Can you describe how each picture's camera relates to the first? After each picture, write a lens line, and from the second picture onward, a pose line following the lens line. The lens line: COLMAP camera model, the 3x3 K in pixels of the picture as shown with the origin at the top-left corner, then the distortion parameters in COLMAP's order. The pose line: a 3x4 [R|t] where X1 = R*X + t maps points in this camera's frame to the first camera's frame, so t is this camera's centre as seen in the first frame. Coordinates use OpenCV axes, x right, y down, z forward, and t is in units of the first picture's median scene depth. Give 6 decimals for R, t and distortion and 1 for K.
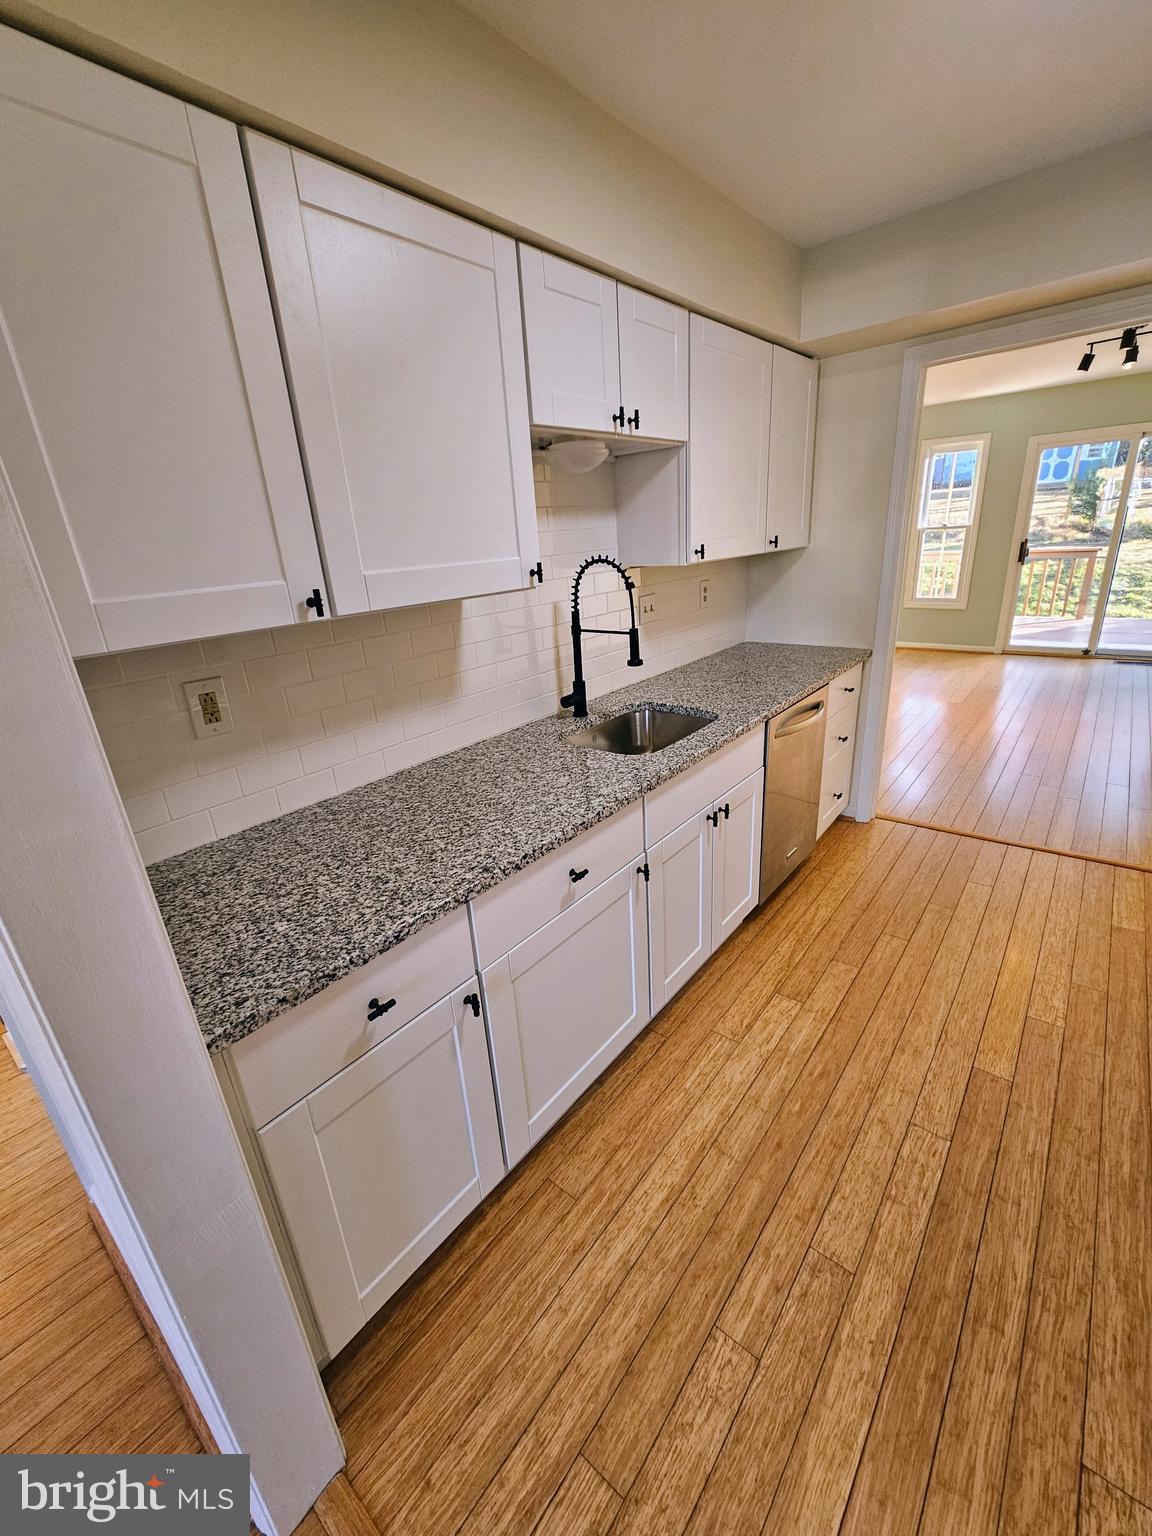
lens RADIAL K [[629.2, 0, 582.8], [0, 629.2, 764.8], [0, 0, 1]] dist [0.002758, -0.001537]
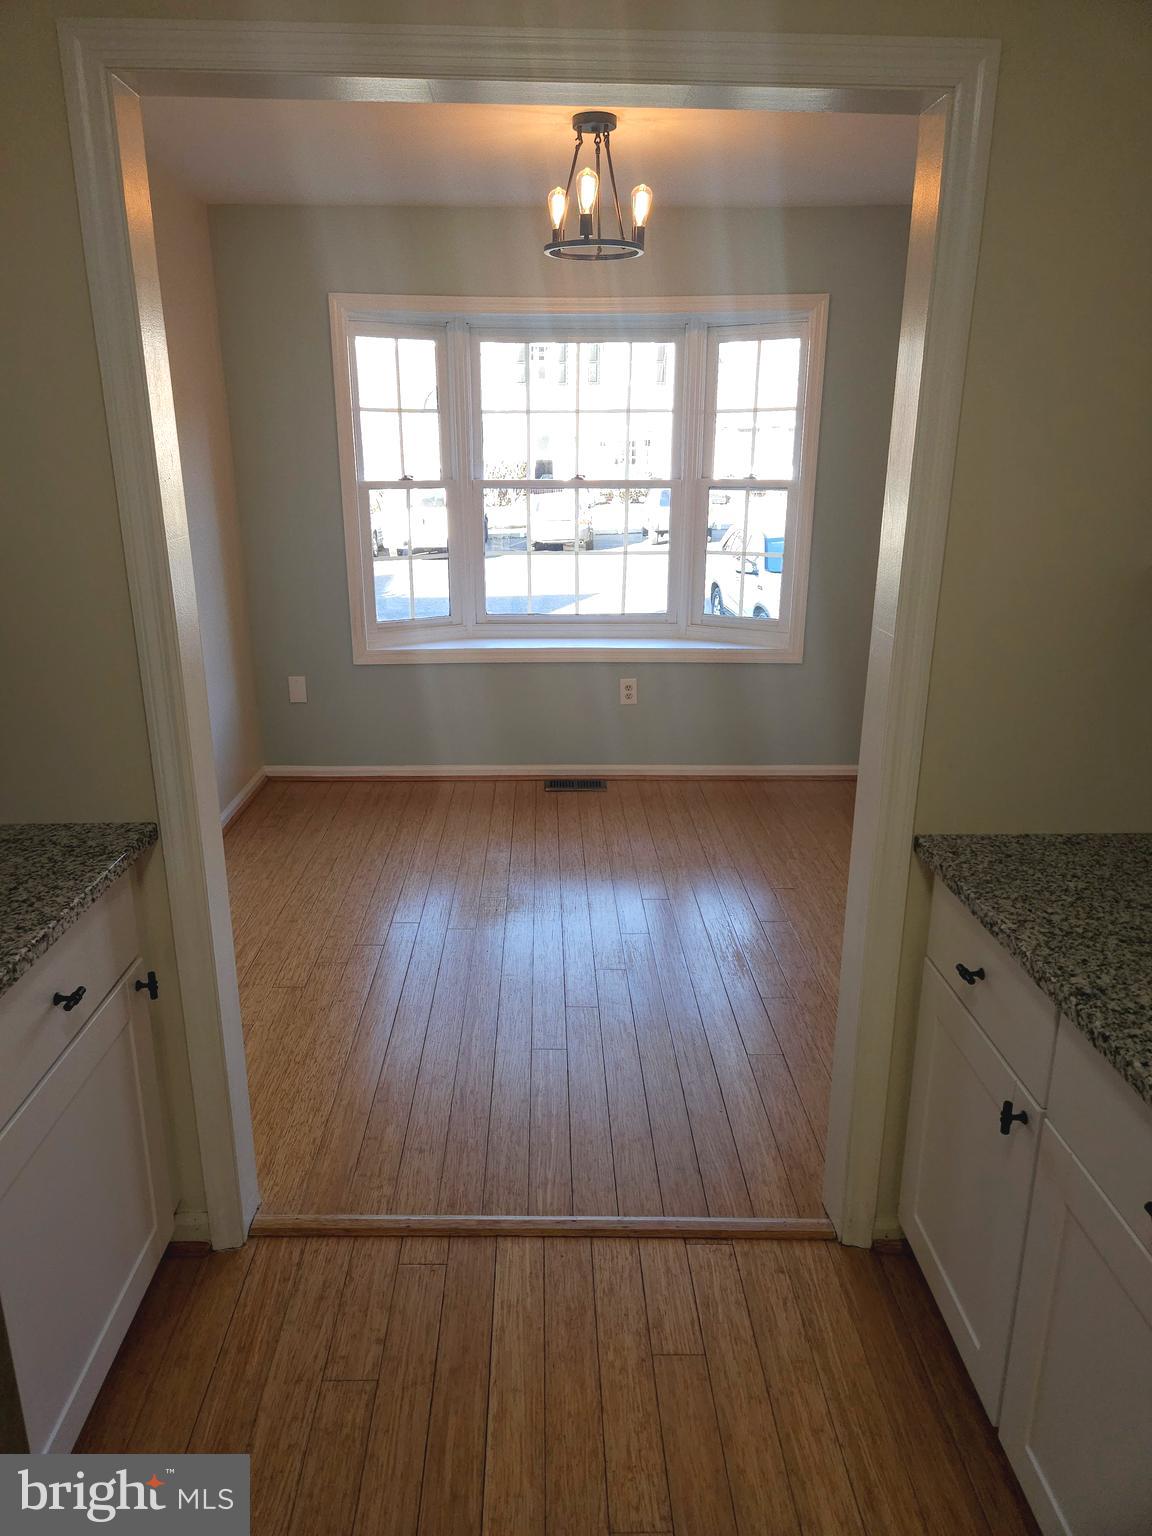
lens RADIAL K [[1019.4, 0, 563.2], [0, 1019.4, 759.1], [0, 0, 1]] dist [0.053173, -0.017320]
pose [[-0.760669, 0.248232, -0.599804, 0.800829], [-0.183442, 0.804135, 0.565435, -0.510838], [0.622682, 0.540138, -0.566144, 1.092815]]
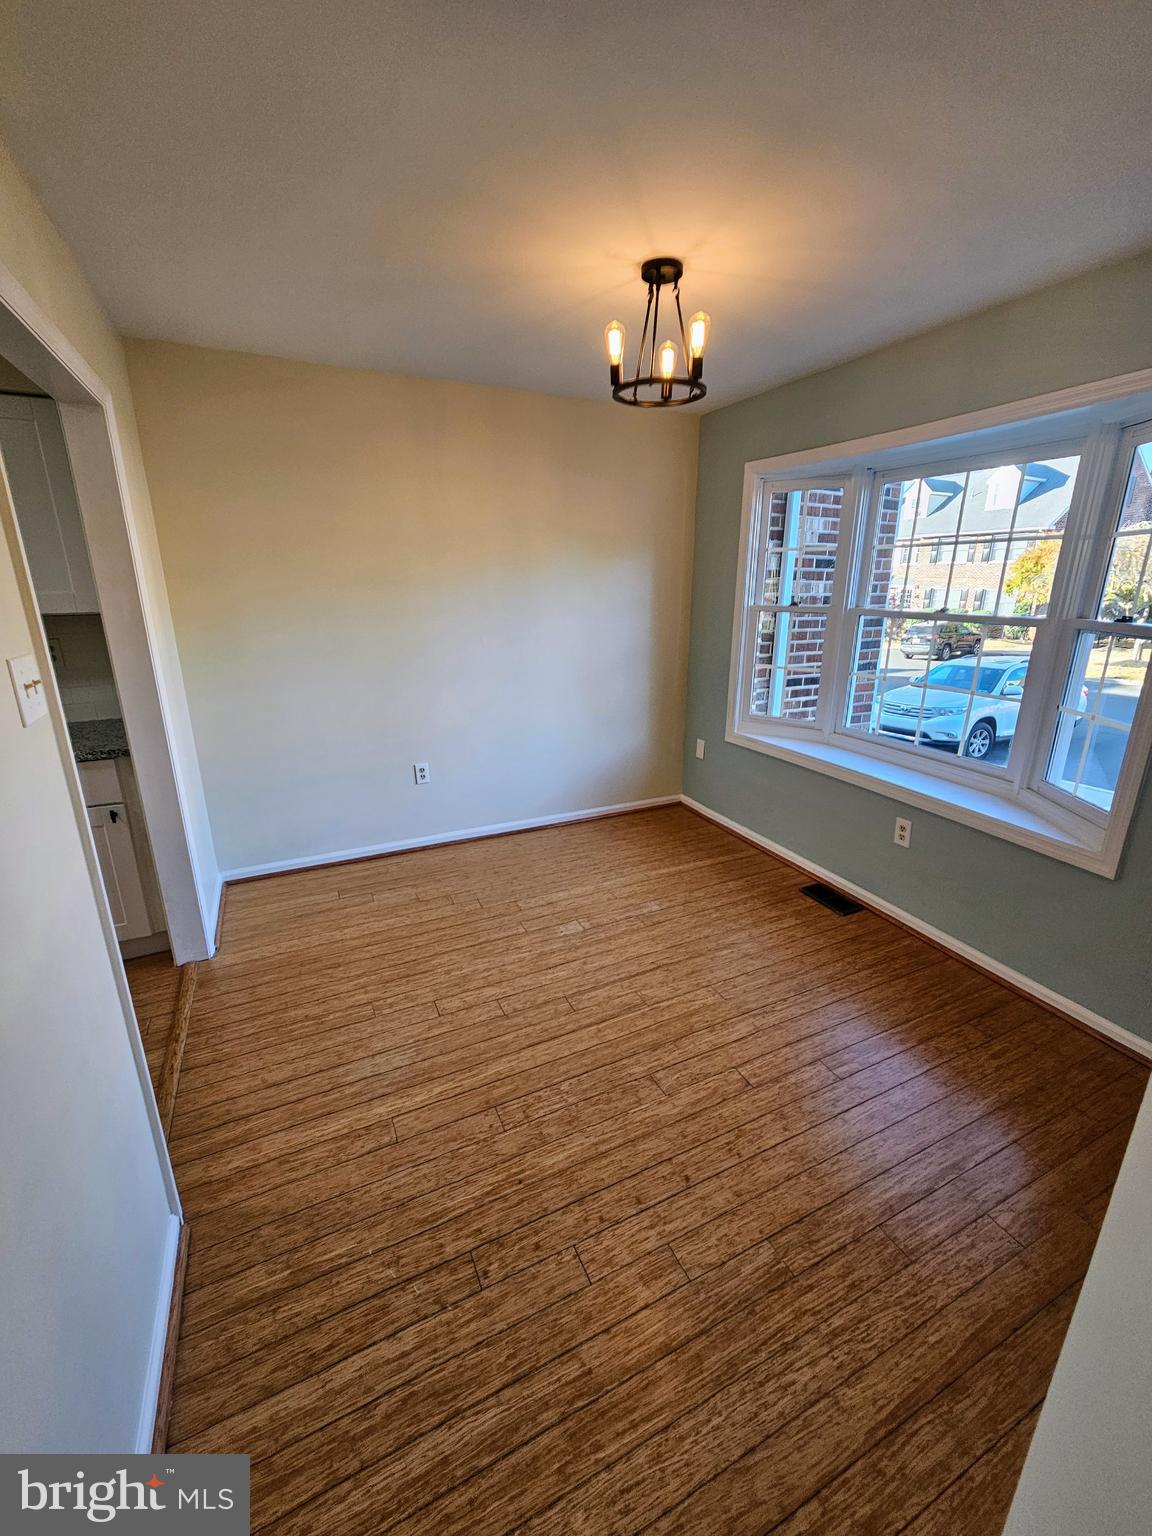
lens RADIAL K [[629.2, 0, 571.5], [0, 629.2, 758.9], [0, 0, 1]] dist [0.002758, -0.001537]
pose [[-0.905097, -0.061466, 0.420739, -1.530911], [0.193889, 0.820977, 0.537033, -0.261856], [-0.378427, 0.567643, -0.731146, 0.897240]]
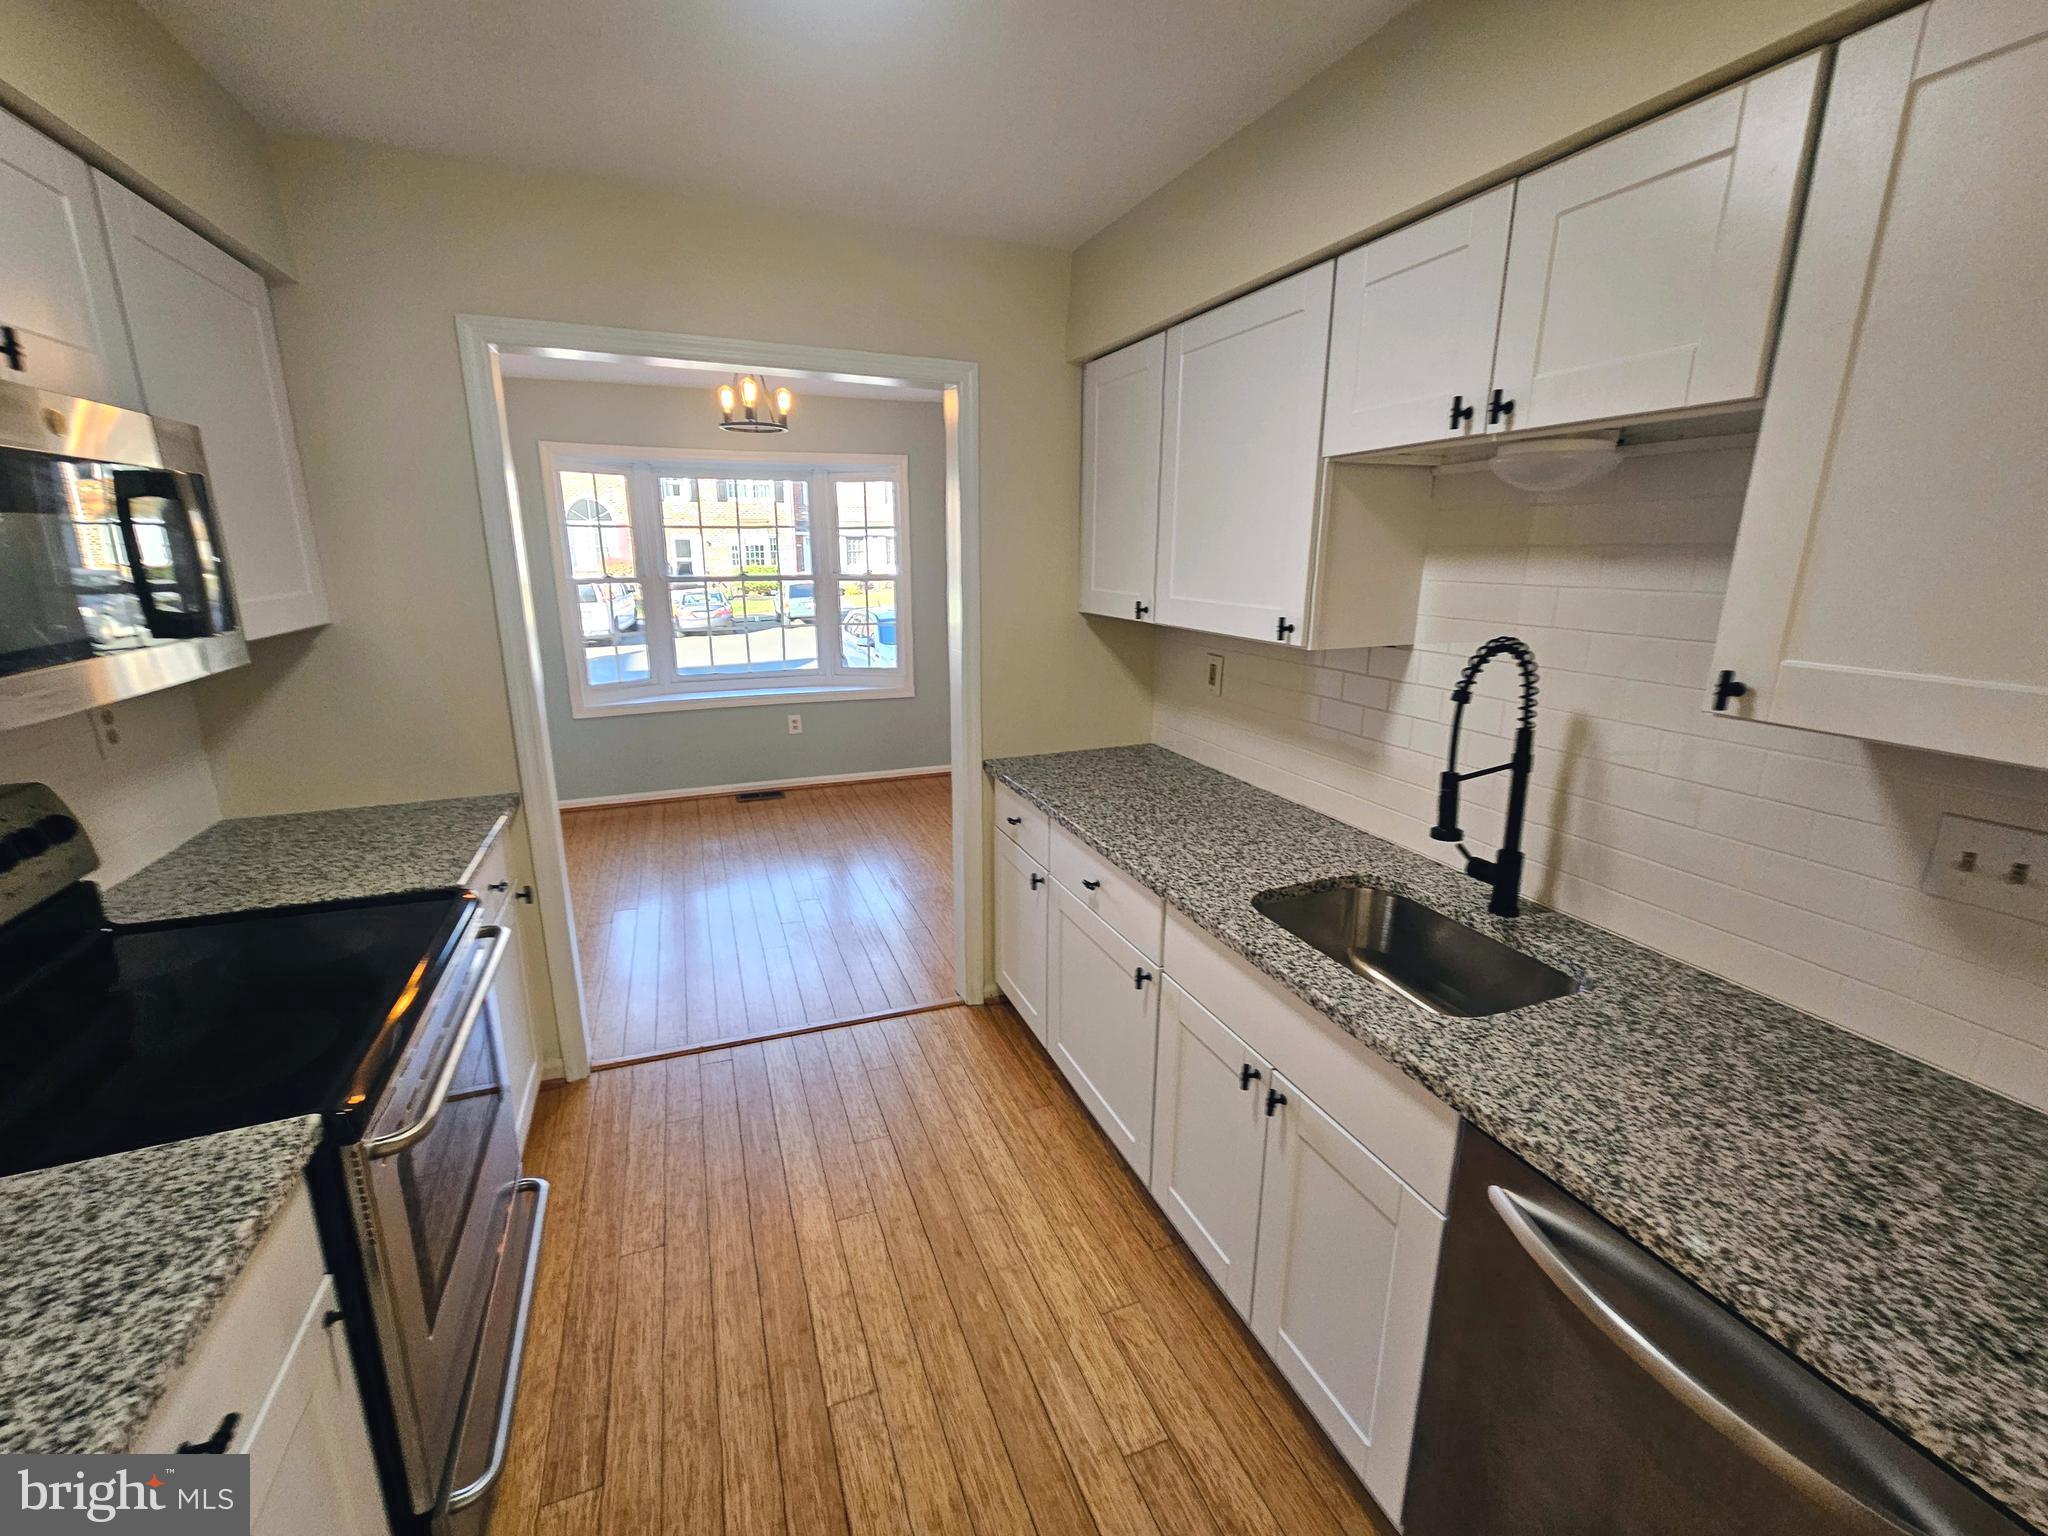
lens RADIAL K [[839.0, 0, 1008.7], [0, 839.0, 752.4], [0, 0, 1]] dist [0.002758, -0.001537]
pose [[-0.494958, 0.264591, -0.827652, 1.345746], [-0.275058, 0.855817, 0.438087, -0.689471], [0.824233, 0.444487, -0.350815, 1.448489]]
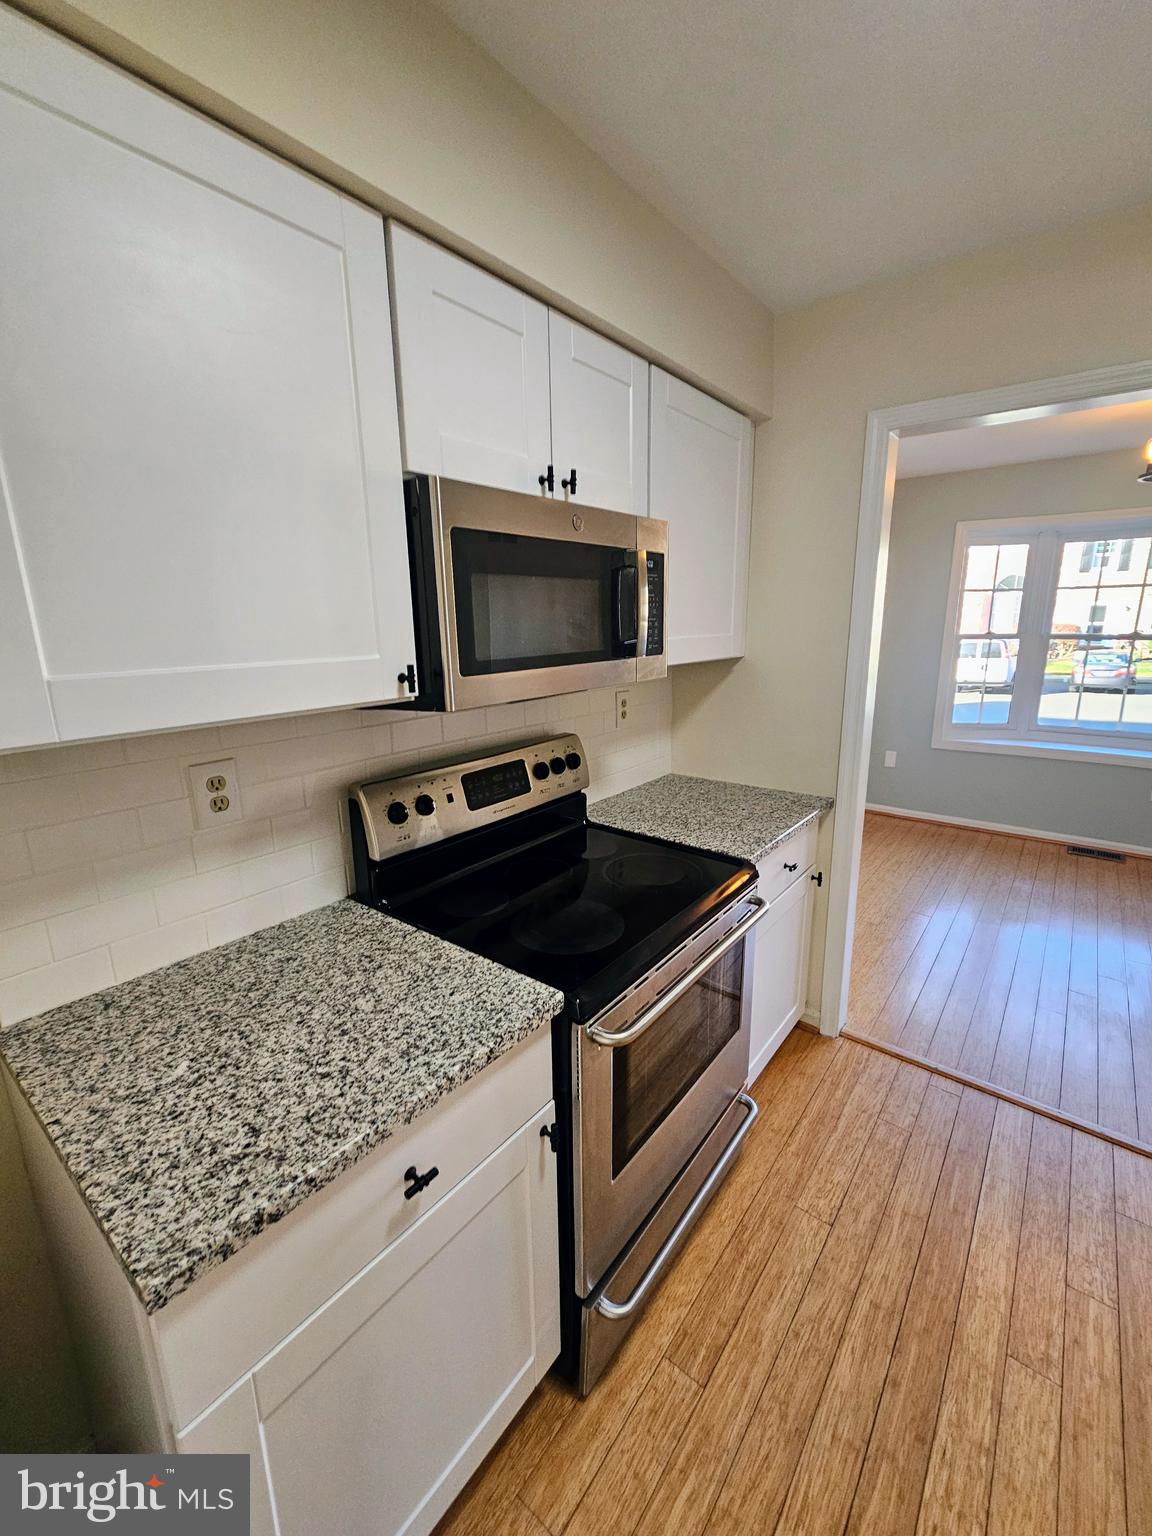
lens RADIAL K [[629.2, 0, 590.0], [0, 629.2, 767.0], [0, 0, 1]] dist [0.002758, -0.001537]
pose [[-0.997148, 0.075202, -0.006358, 1.057276], [0.059082, 0.830258, 0.554239, -0.584746], [0.046959, 0.552283, -0.832333, 1.319376]]
